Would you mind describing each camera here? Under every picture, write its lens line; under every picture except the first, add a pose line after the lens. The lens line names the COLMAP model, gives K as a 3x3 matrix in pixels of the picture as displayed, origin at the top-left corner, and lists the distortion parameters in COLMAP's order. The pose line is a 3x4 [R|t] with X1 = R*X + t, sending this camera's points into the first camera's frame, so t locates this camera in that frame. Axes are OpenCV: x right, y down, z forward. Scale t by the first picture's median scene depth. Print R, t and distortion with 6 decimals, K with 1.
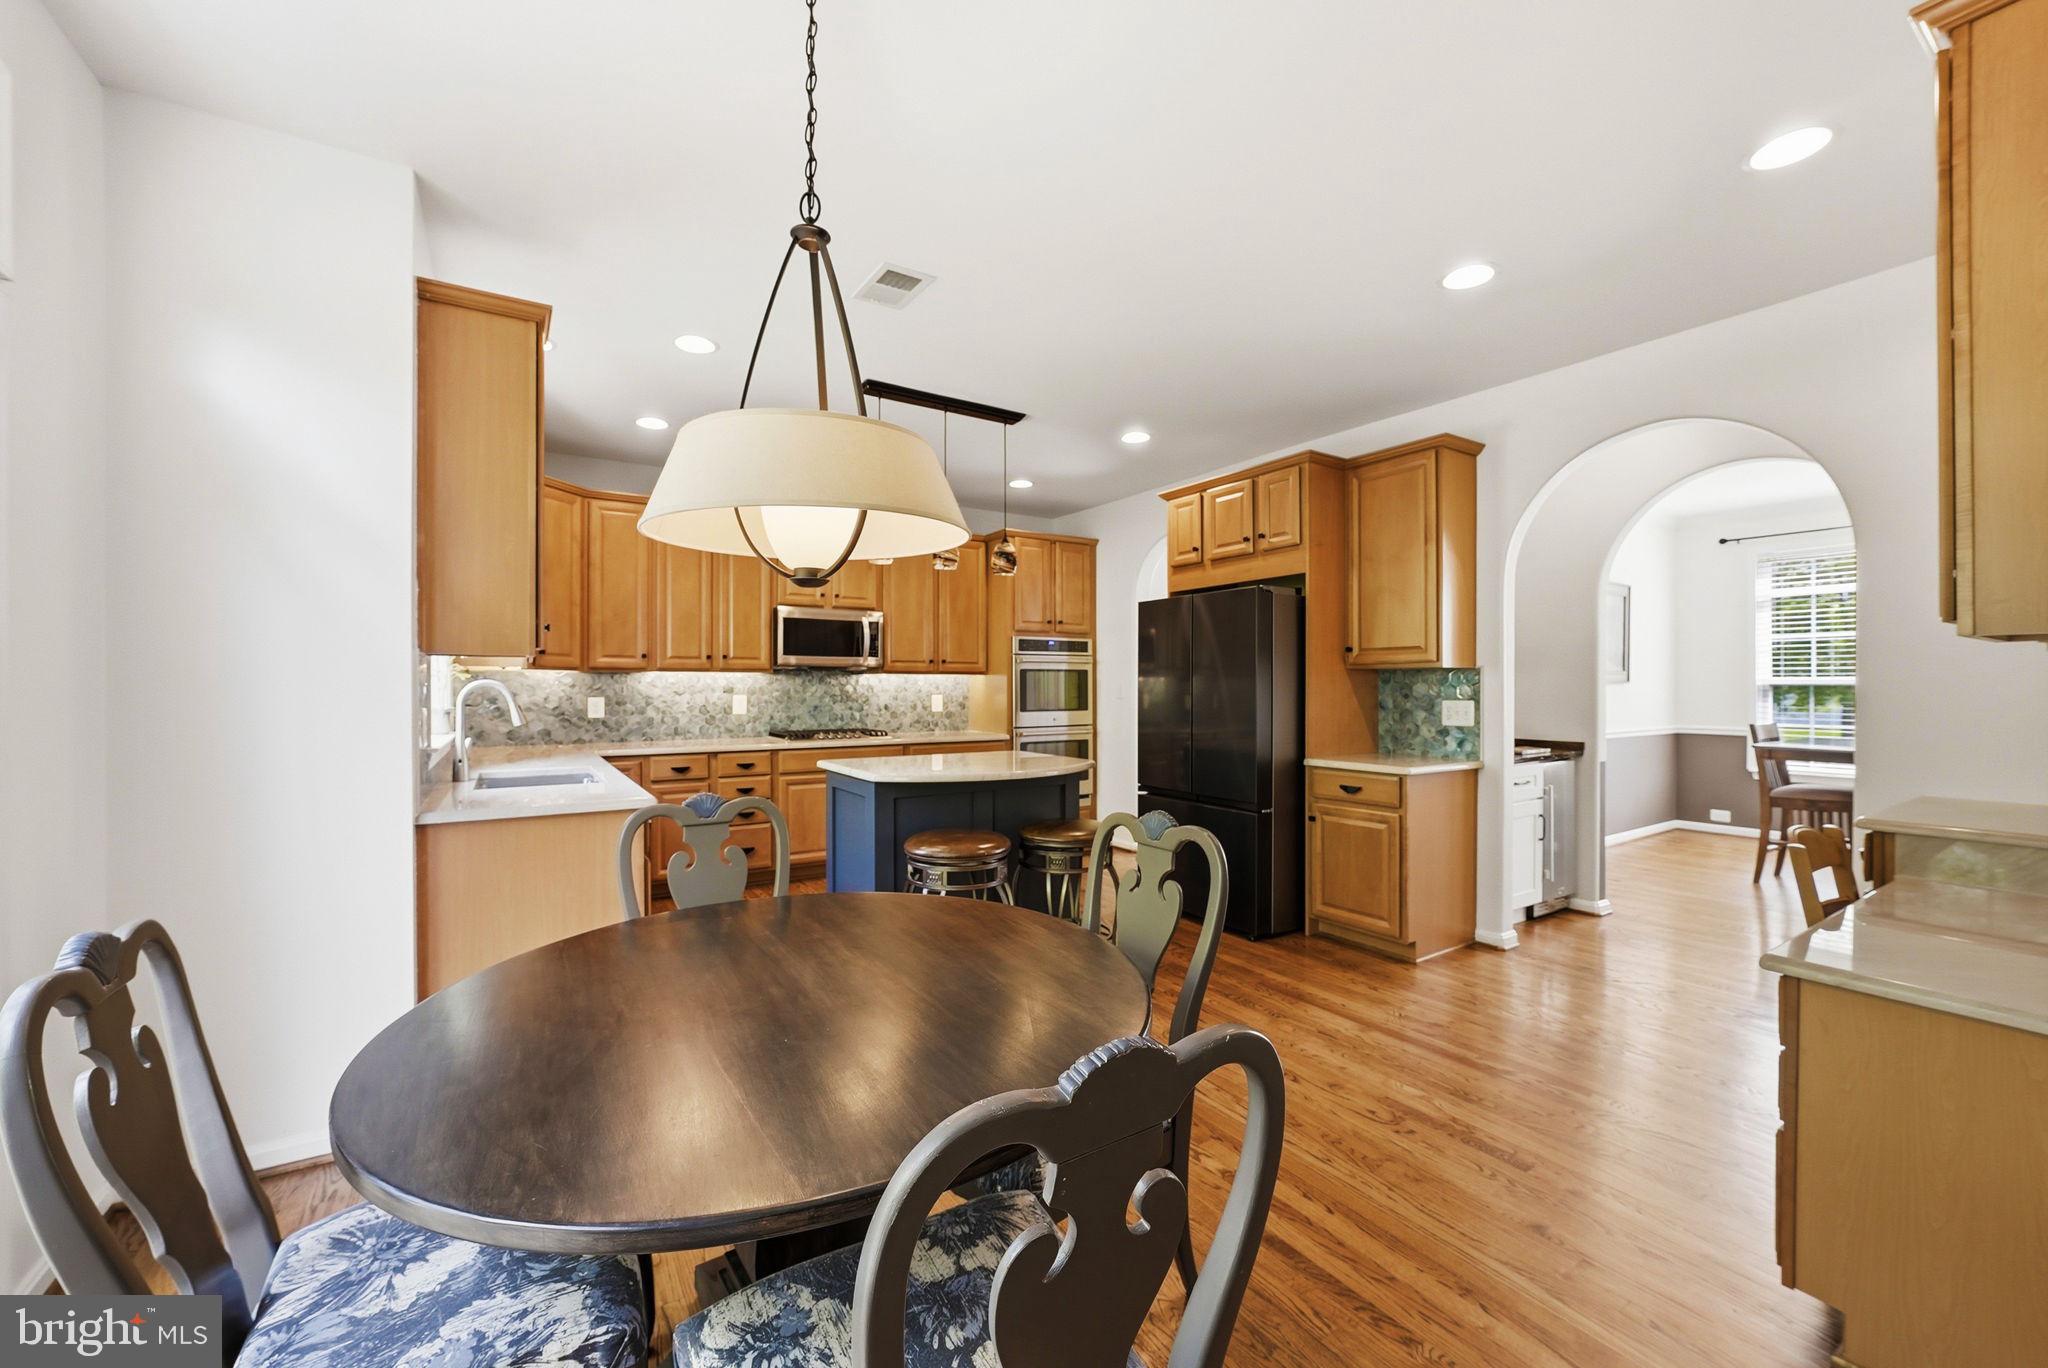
lens RADIAL K [[811.0, 0, 1023.8], [0, 811.0, 686.6], [0, 0, 1]] dist [0.000441, 0.000010]
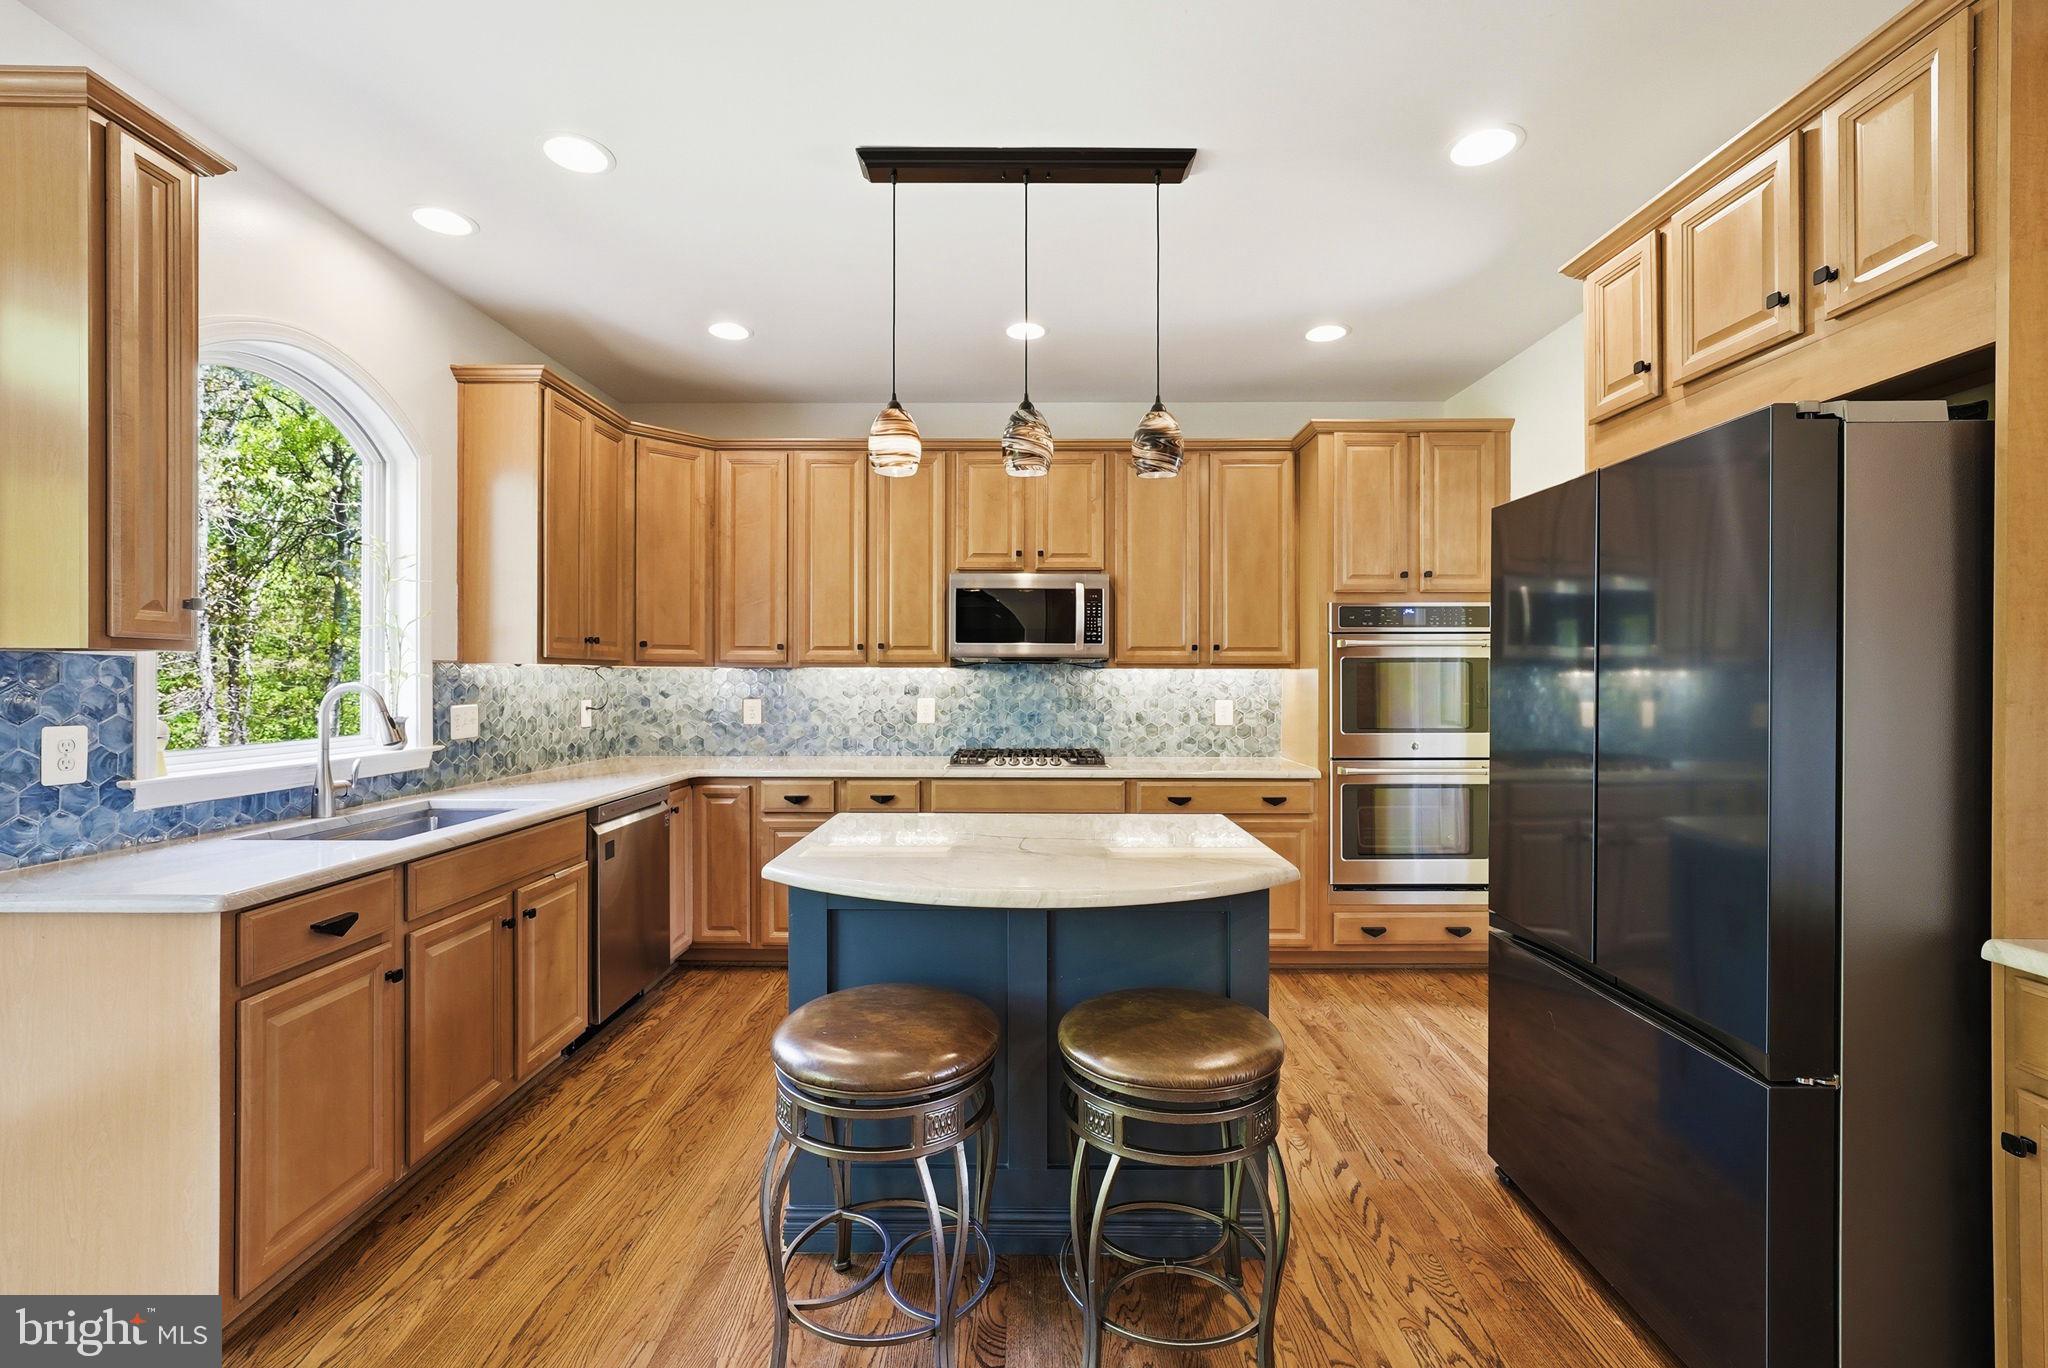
lens RADIAL K [[876.7, 0, 1023.5], [0, 876.7, 672.8], [0, 0, 1]] dist [-0.001500, 0.000220]
pose [[0.837144, -0.002161, -0.546978, 0.169871], [-0.001937, 0.999974, -0.006914, -0.007299], [0.546978, 0.006848, 0.837119, 0.398793]]
